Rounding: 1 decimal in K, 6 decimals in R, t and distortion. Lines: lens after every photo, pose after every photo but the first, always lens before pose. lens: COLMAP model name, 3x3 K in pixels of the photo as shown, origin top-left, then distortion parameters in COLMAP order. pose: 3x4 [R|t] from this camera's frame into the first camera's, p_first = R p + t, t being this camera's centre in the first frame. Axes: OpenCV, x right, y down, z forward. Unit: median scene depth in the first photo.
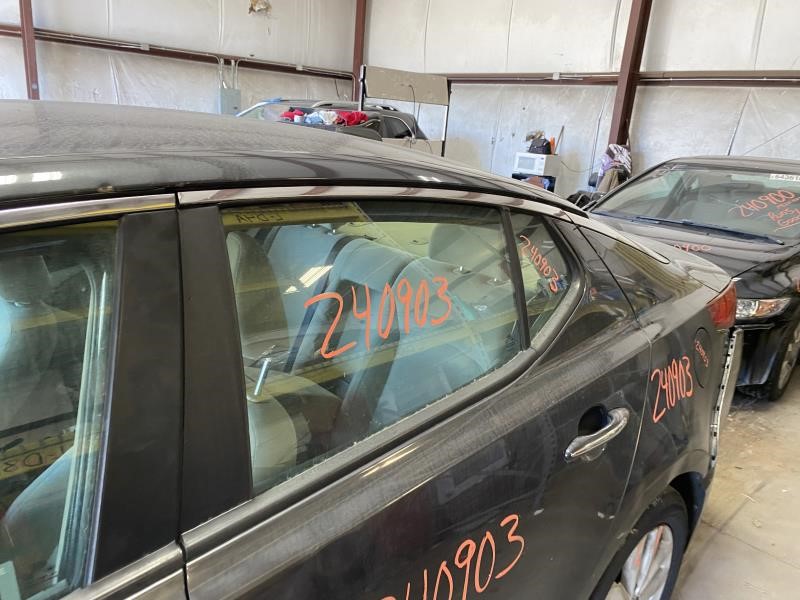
lens RADIAL K [[611.1, 0, 400.0], [0, 611.1, 300.0], [0, 0, 1]] dist [0.006605, -0.000528]
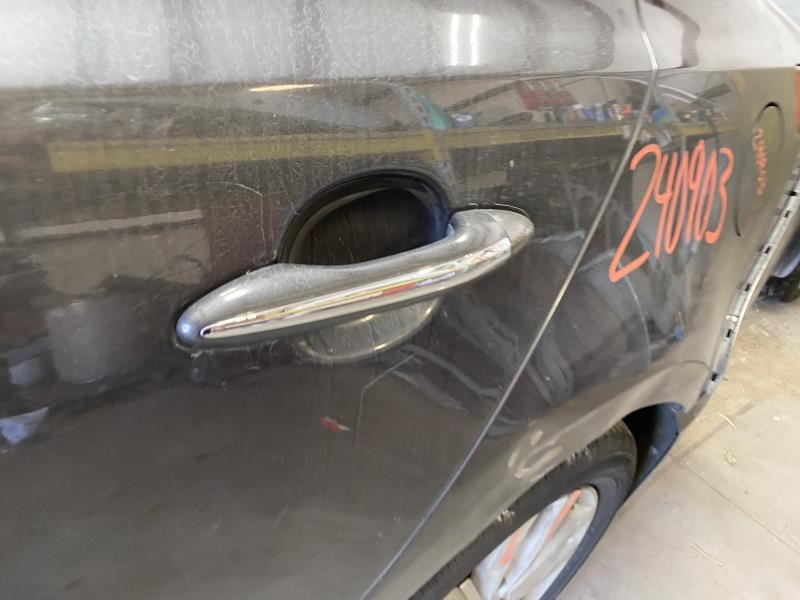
lens RADIAL K [[611.1, 0, 400.0], [0, 611.1, 300.0], [0, 0, 1]] dist [0.006605, -0.000528]
pose [[0.986026, 0.164710, 0.024971, 0.059203], [-0.165767, 0.955161, 0.245335, 0.029658], [0.016557, -0.246046, 0.969117, 0.133014]]
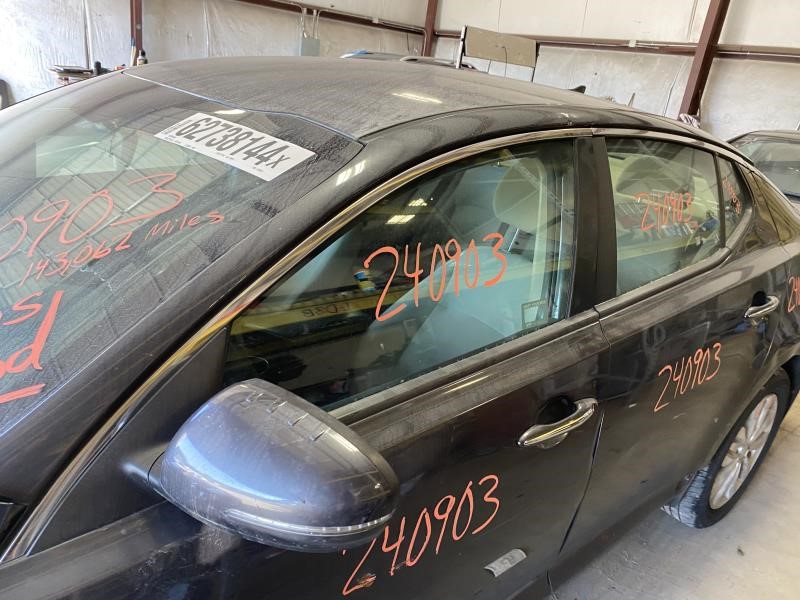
lens RADIAL K [[611.1, 0, 400.0], [0, 611.1, 300.0], [0, 0, 1]] dist [0.006605, -0.000528]
pose [[0.996839, 0.070556, -0.036523, -0.093499], [-0.067962, 0.995369, 0.067983, 0.028247], [0.041150, -0.065286, 0.997018, -0.099616]]
